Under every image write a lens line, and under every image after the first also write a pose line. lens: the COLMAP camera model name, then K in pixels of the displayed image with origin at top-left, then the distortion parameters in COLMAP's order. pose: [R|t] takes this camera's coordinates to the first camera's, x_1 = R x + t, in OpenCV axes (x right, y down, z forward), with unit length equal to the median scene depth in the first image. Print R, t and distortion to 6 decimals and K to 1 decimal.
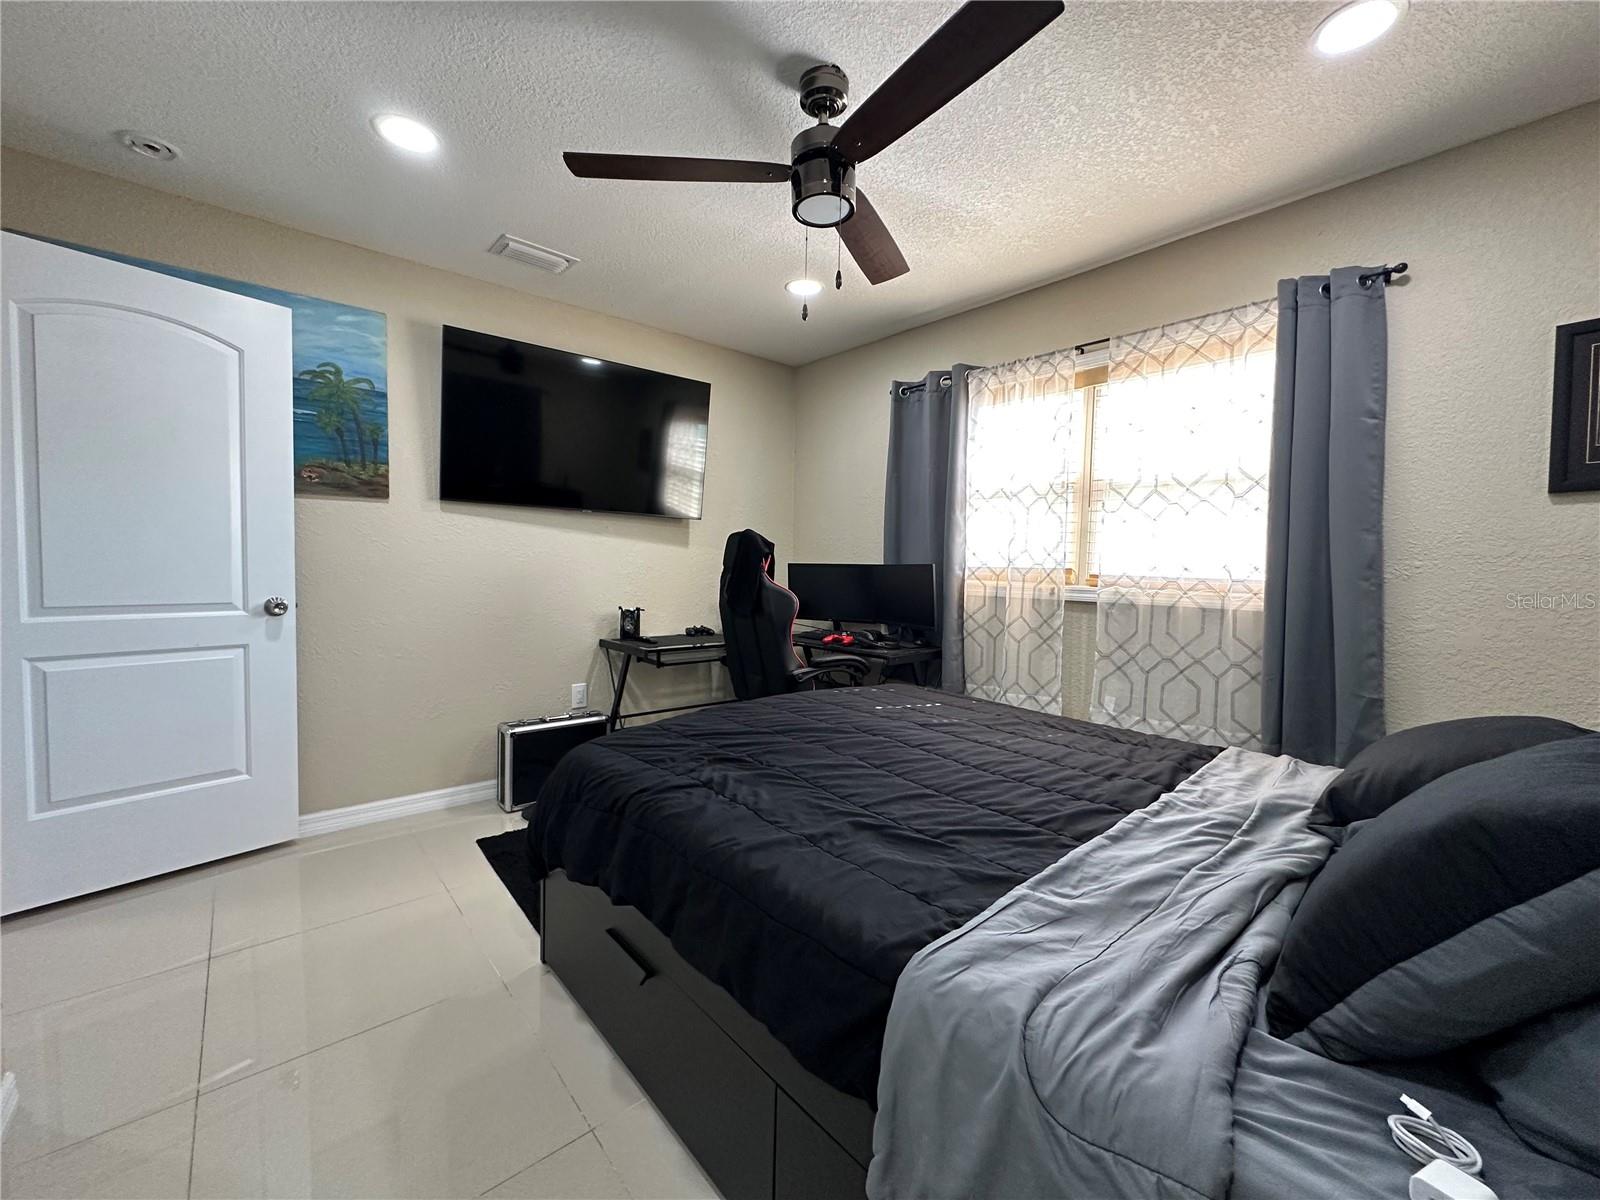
lens RADIAL K [[636.3, 0, 792.1], [0, 636.3, 593.0], [0, 0, 1]] dist [-0.008822, 0.000670]
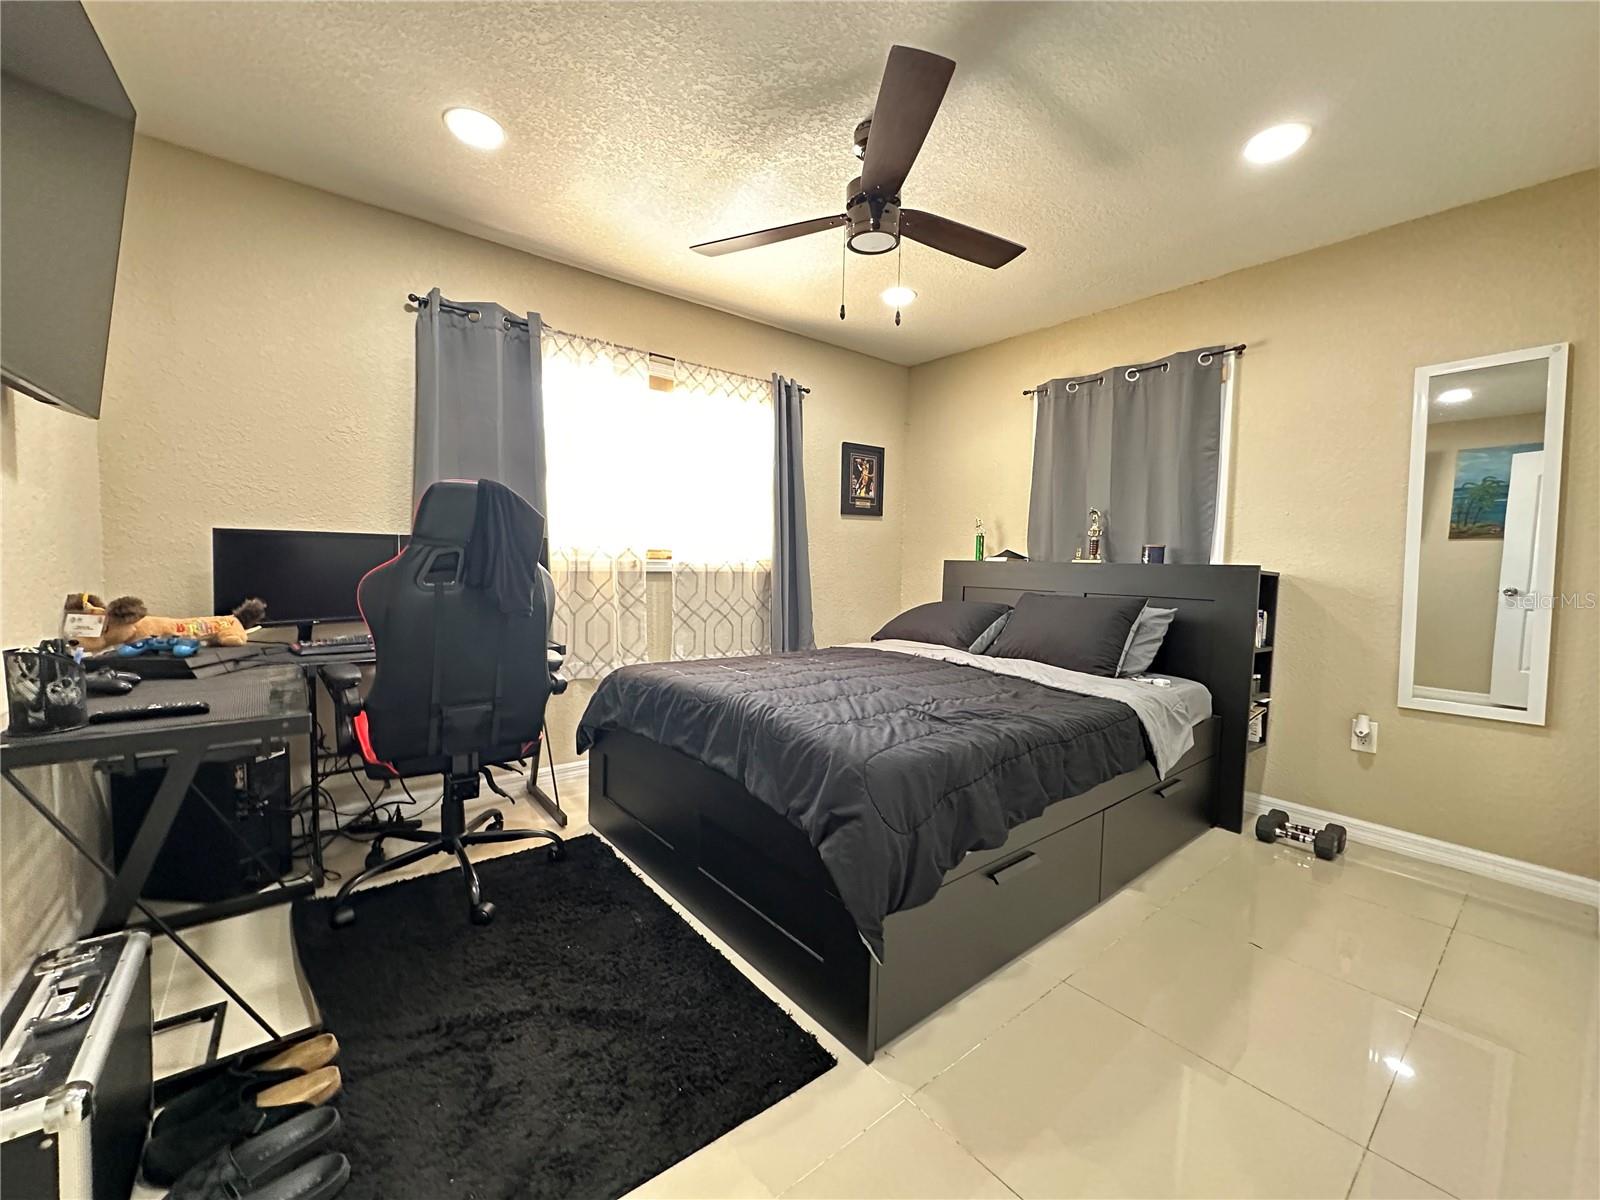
lens RADIAL K [[636.3, 0, 806.4], [0, 636.3, 592.7], [0, 0, 1]] dist [-0.008822, 0.000670]
pose [[0.035395, -0.072621, 0.996731, -0.457399], [0.023868, 0.997133, 0.071802, -0.016574], [-0.999088, 0.021249, 0.037027, 0.422722]]
